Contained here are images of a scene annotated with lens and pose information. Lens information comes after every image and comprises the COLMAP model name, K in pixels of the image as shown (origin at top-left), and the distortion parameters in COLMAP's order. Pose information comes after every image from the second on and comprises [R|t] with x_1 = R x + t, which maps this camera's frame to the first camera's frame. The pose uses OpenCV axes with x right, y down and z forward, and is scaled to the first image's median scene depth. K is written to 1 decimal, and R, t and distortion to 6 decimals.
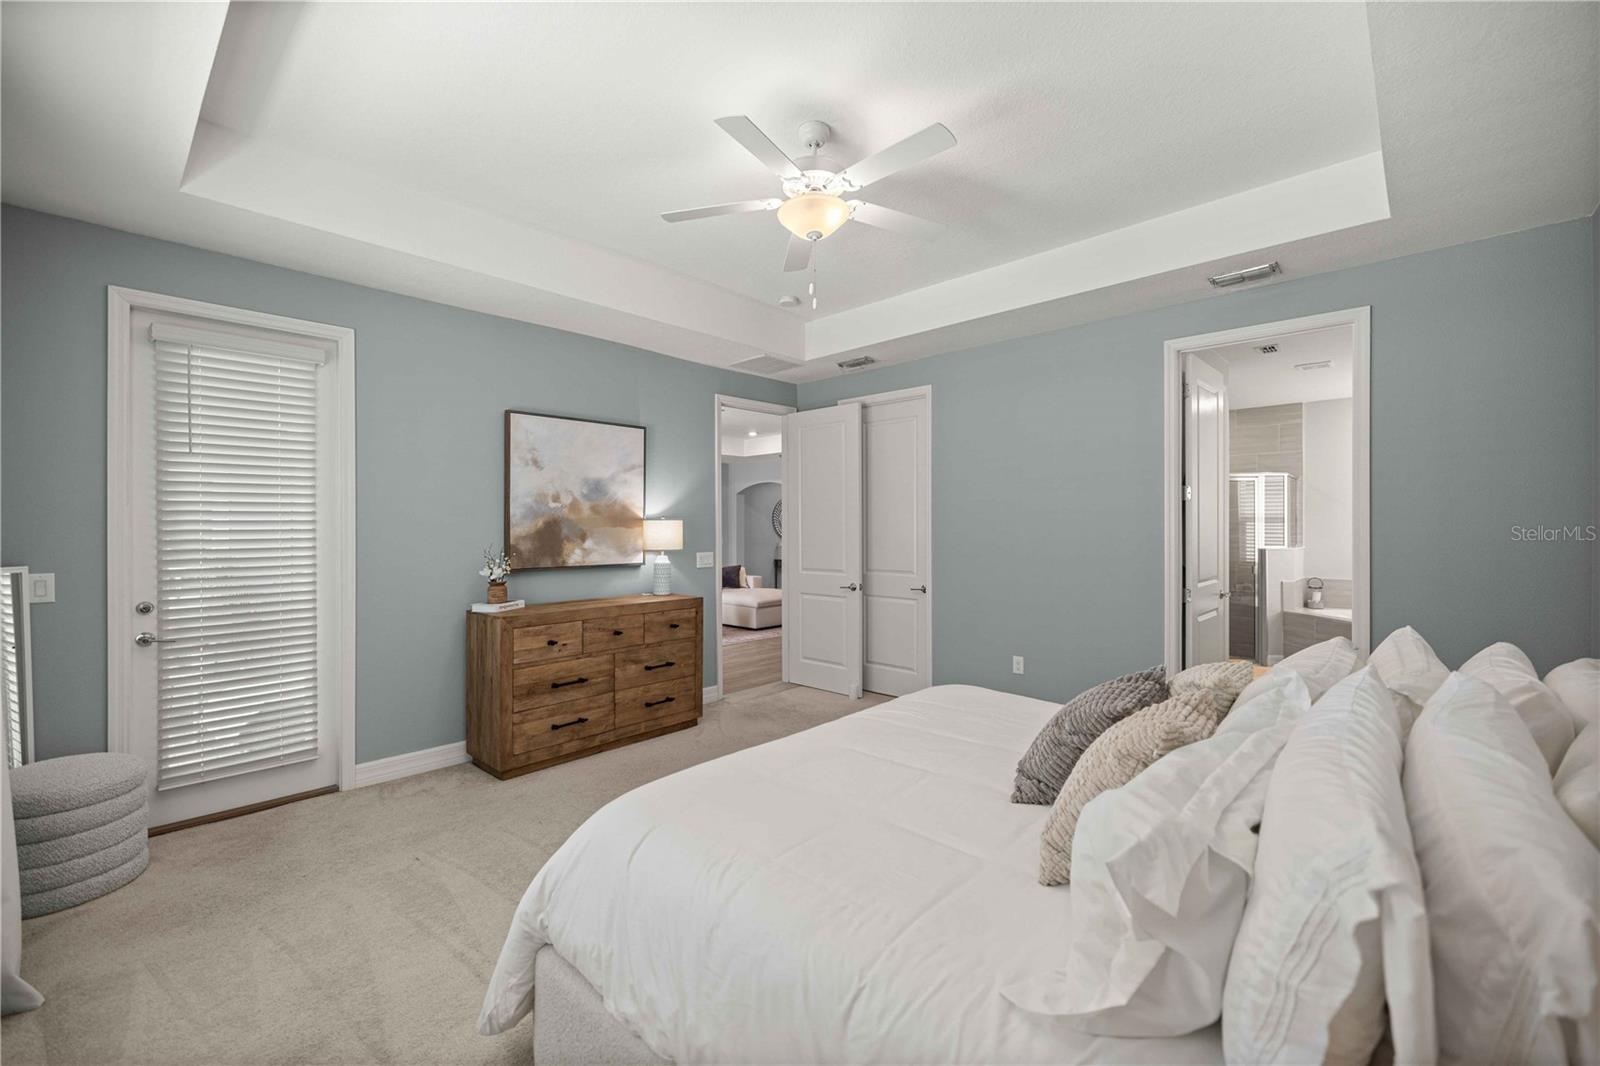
lens RADIAL K [[680.4, 0, 796.9], [0, 680.4, 527.3], [0, 0, 1]] dist [0.001844, 0.000205]
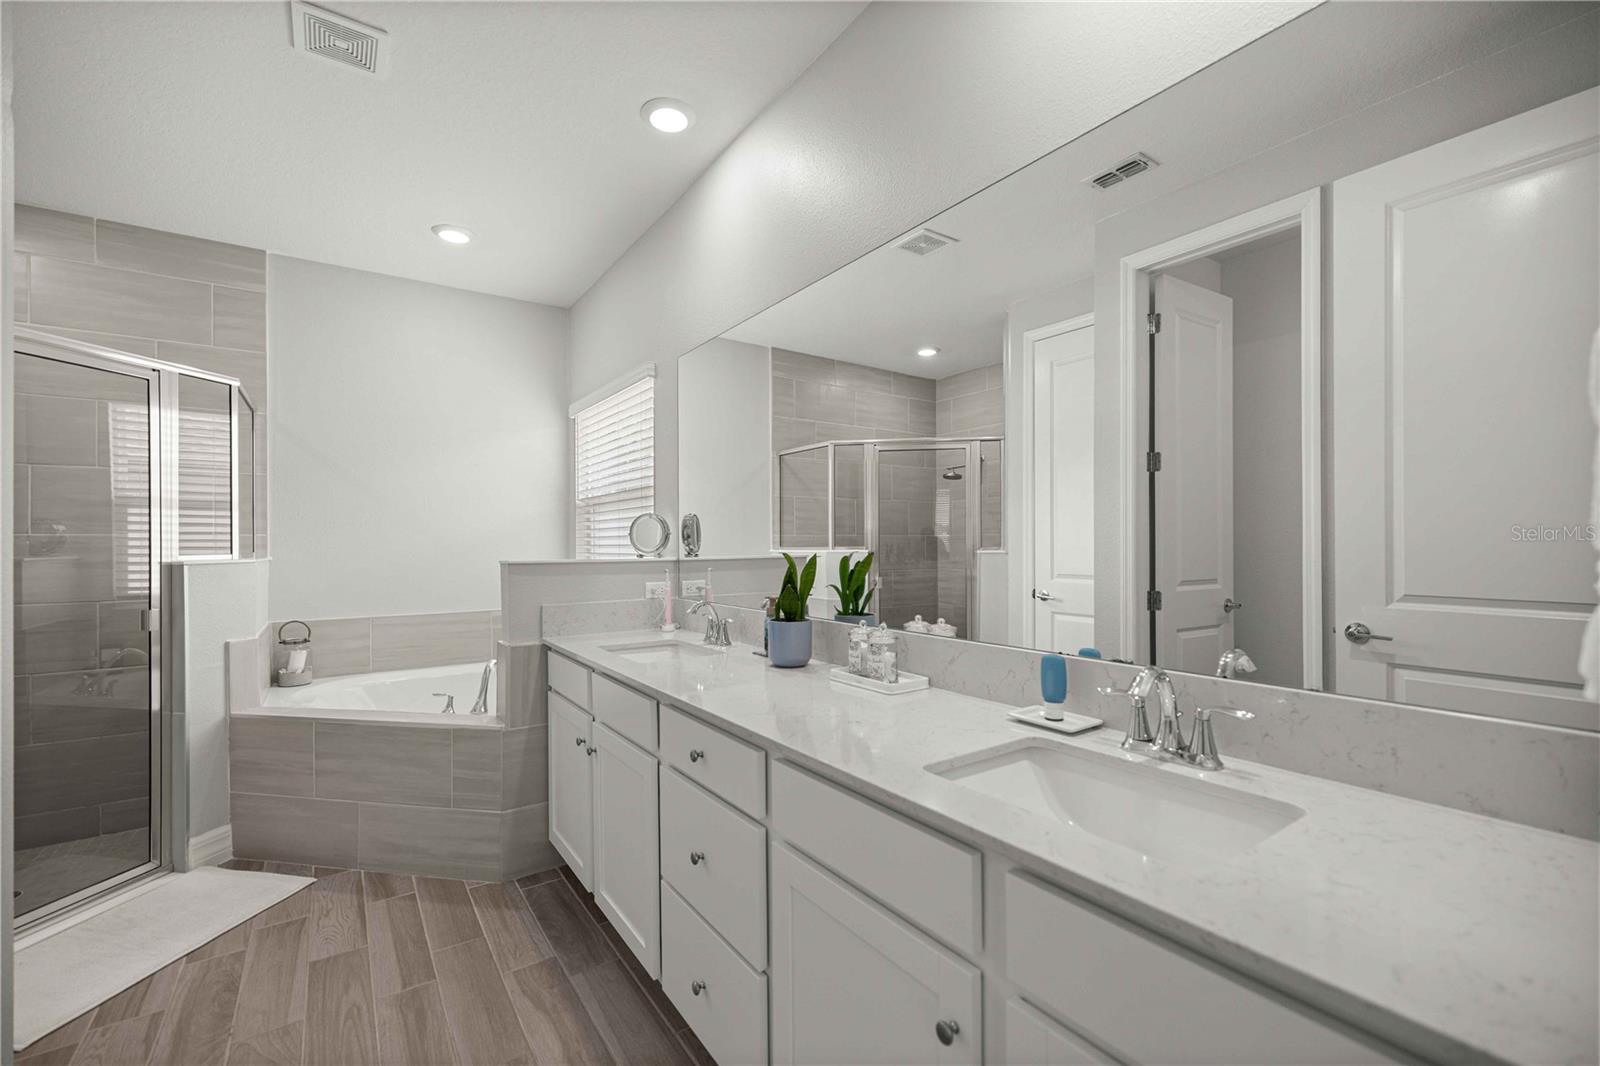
lens RADIAL K [[684.5, 0, 793.8], [0, 684.5, 538.3], [0, 0, 1]] dist [0.007629, 0.000267]
pose [[0.227670, 0.006665, 0.973716, 0.366060], [0.007399, 0.999936, -0.008574, 0.022637], [-0.973710, 0.009157, 0.227606, 0.542849]]
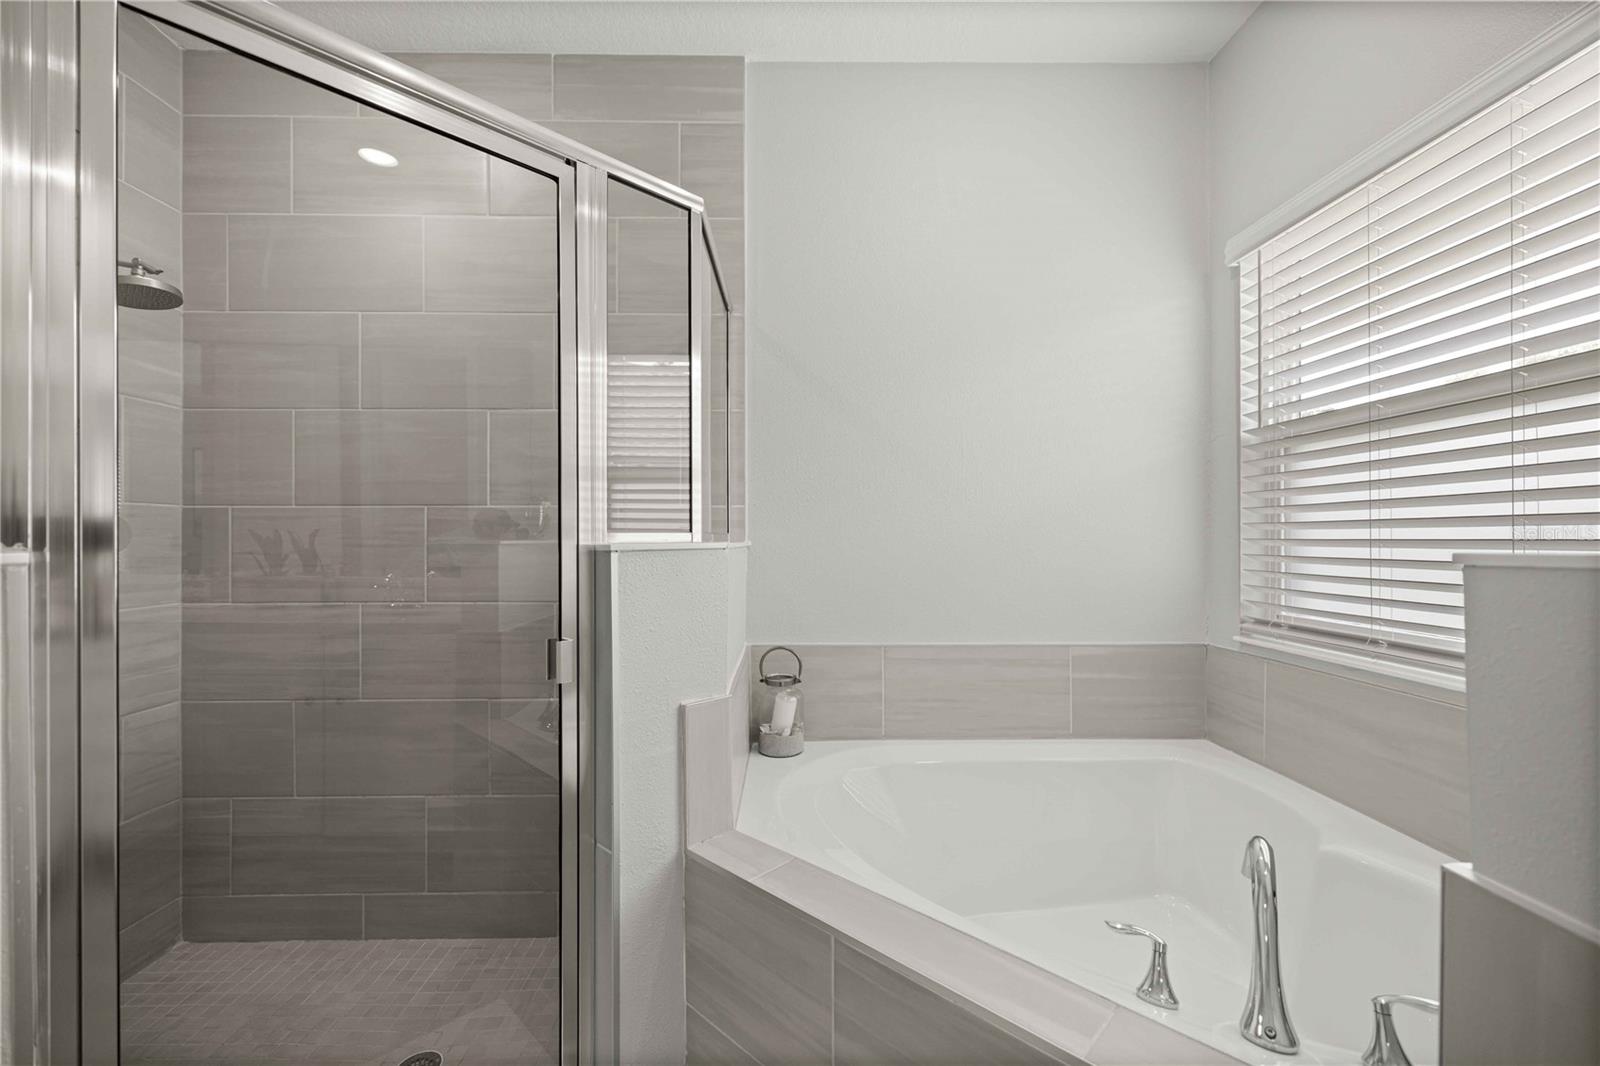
lens RADIAL K [[680.4, 0, 796.9], [0, 680.4, 527.3], [0, 0, 1]] dist [0.001844, 0.000205]
pose [[0.724326, 0.009784, 0.689388, 0.559982], [0.001918, 0.999867, -0.016206, 0.027853], [-0.689455, 0.013061, 0.724211, 0.777527]]
